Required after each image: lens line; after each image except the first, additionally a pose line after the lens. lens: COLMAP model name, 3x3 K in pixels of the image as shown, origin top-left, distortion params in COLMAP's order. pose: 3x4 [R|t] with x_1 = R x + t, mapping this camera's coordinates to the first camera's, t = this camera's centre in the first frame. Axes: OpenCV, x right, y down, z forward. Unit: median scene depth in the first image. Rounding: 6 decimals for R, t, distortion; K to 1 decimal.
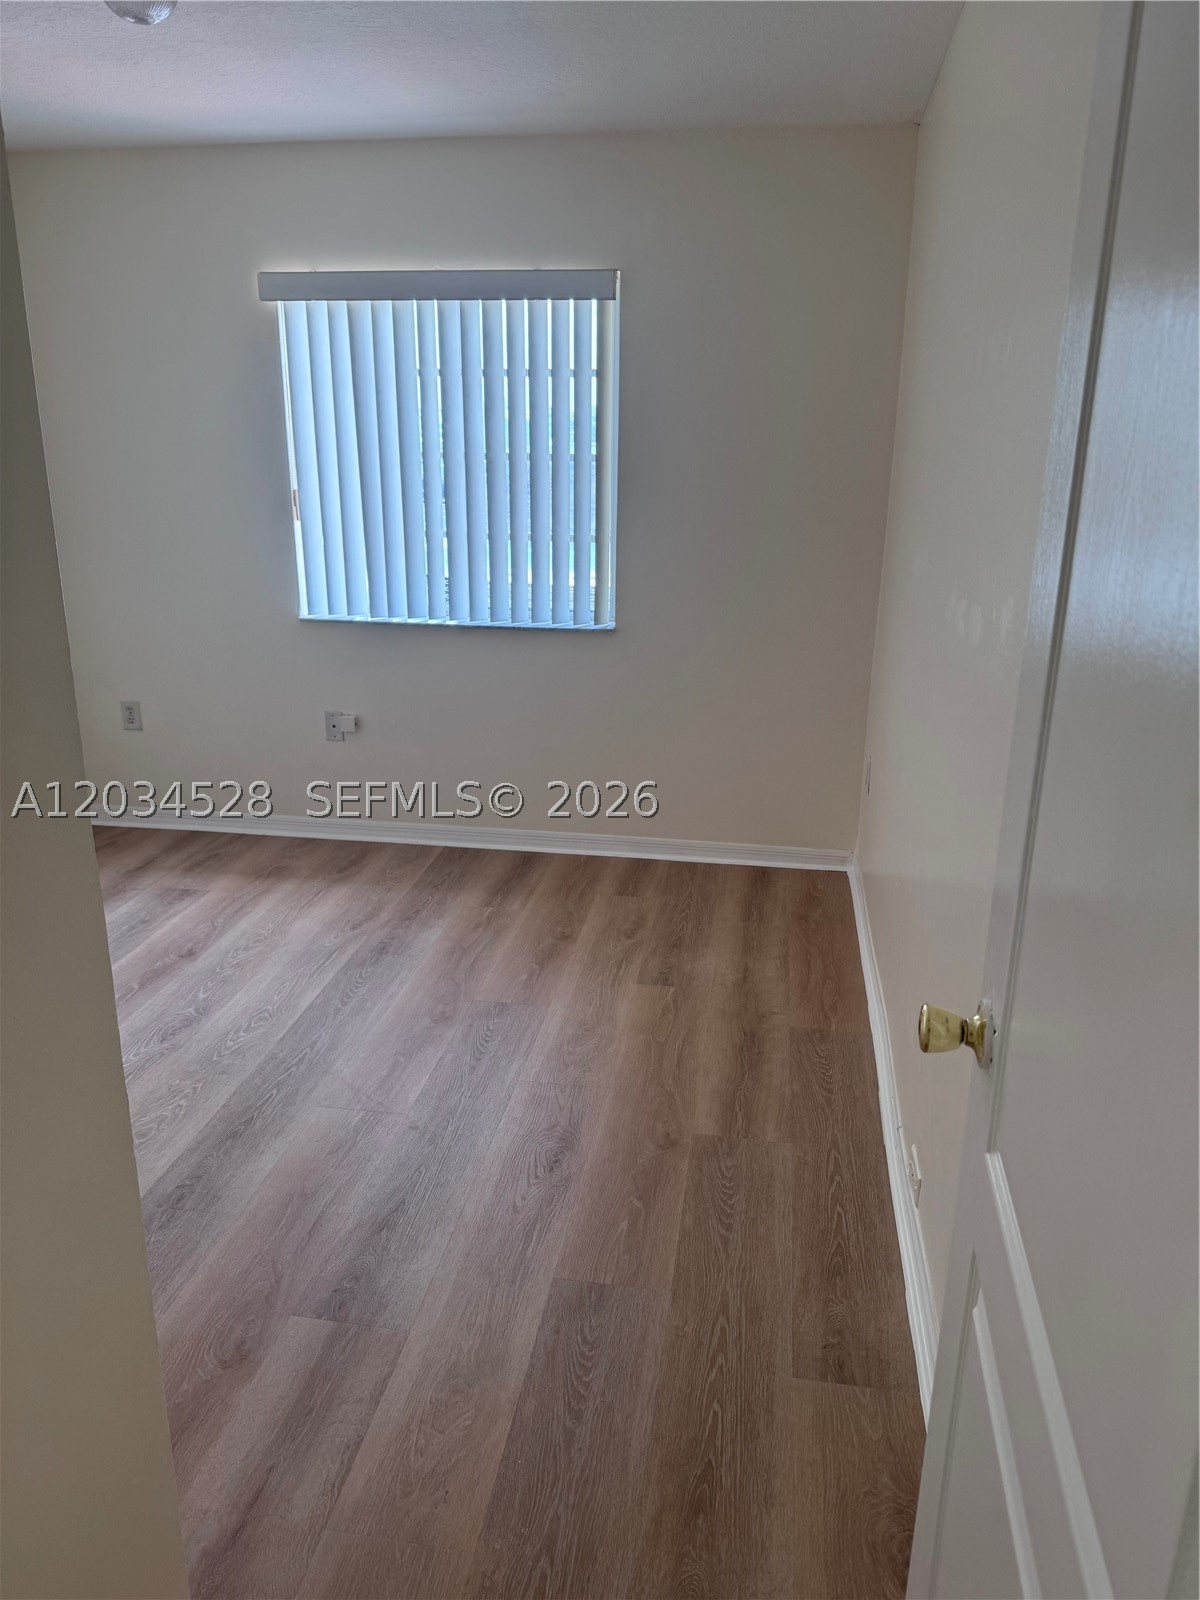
lens RADIAL K [[1104.8, 0, 606.6], [0, 1104.8, 799.5], [0, 0, 1]] dist [-0.000494, -0.004241]
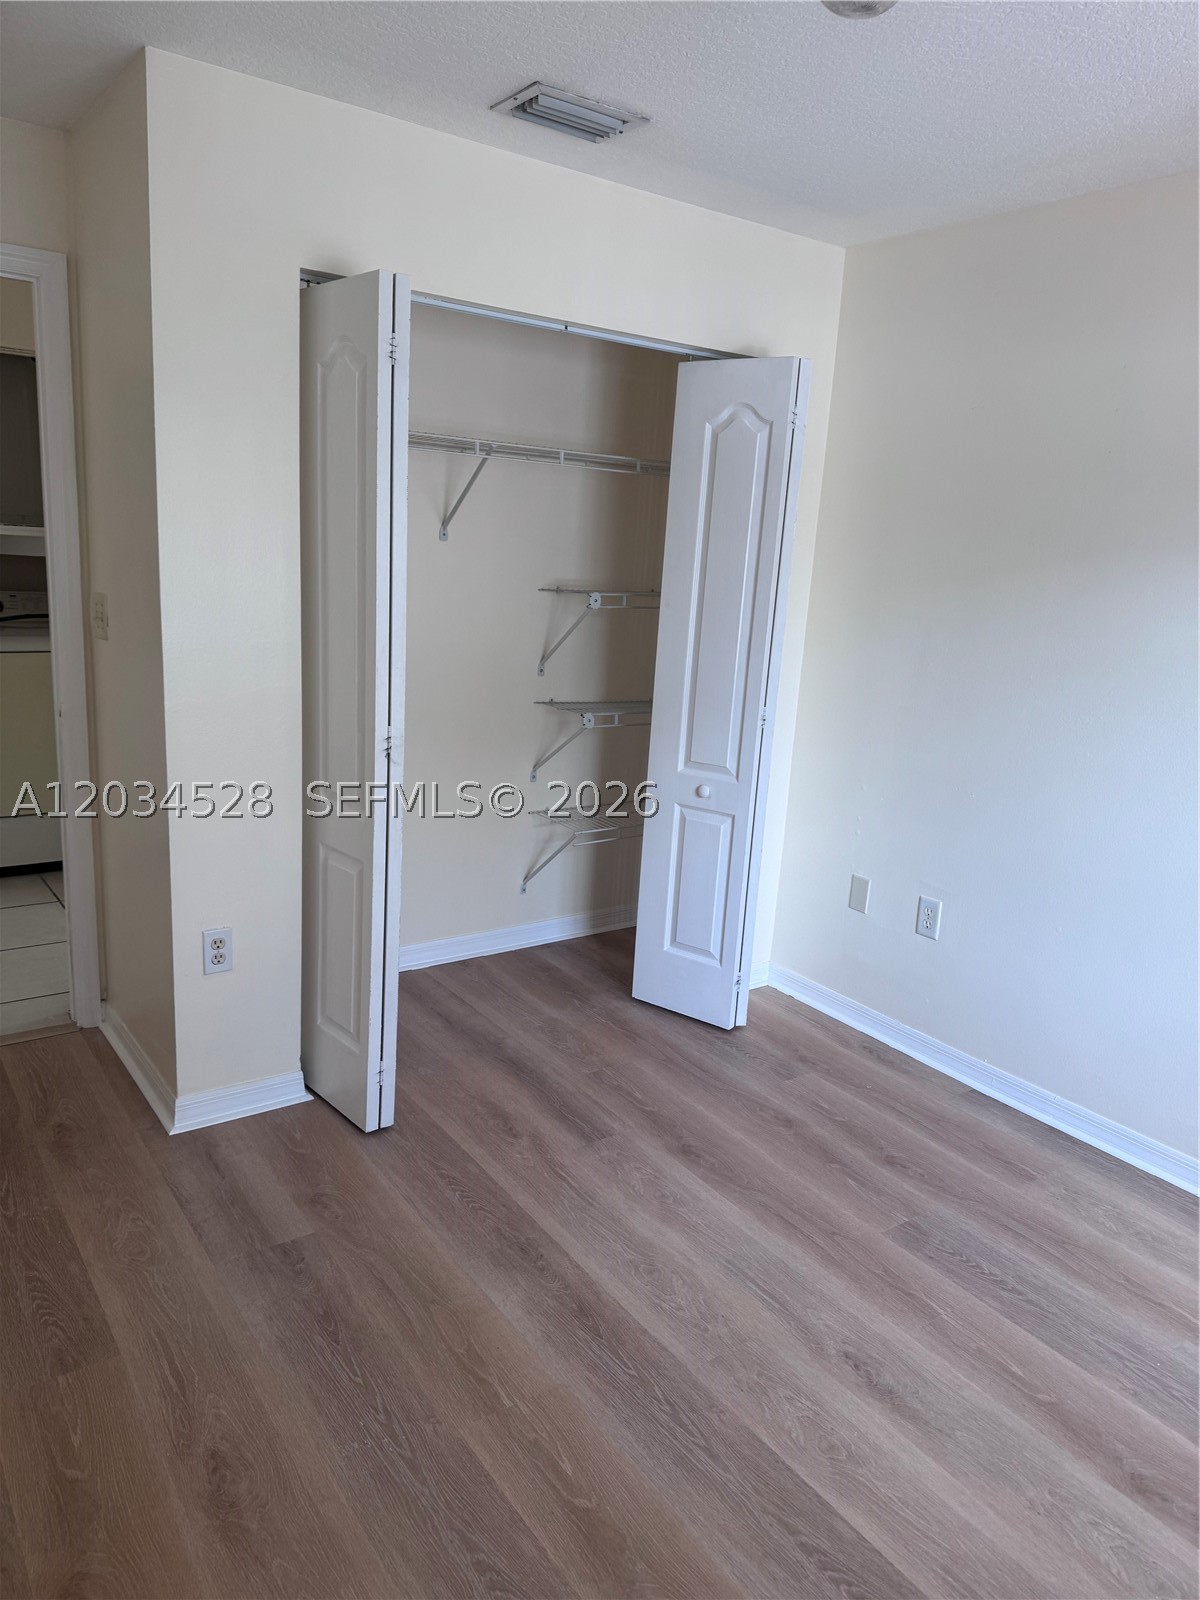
lens RADIAL K [[1104.8, 0, 601.2], [0, 1104.8, 804.7], [0, 0, 1]] dist [-0.000494, -0.004241]
pose [[-0.708132, 0.110006, -0.697458, 0.312813], [-0.277263, 0.865123, 0.417957, -0.582227], [0.649365, 0.489348, -0.582120, 1.785026]]
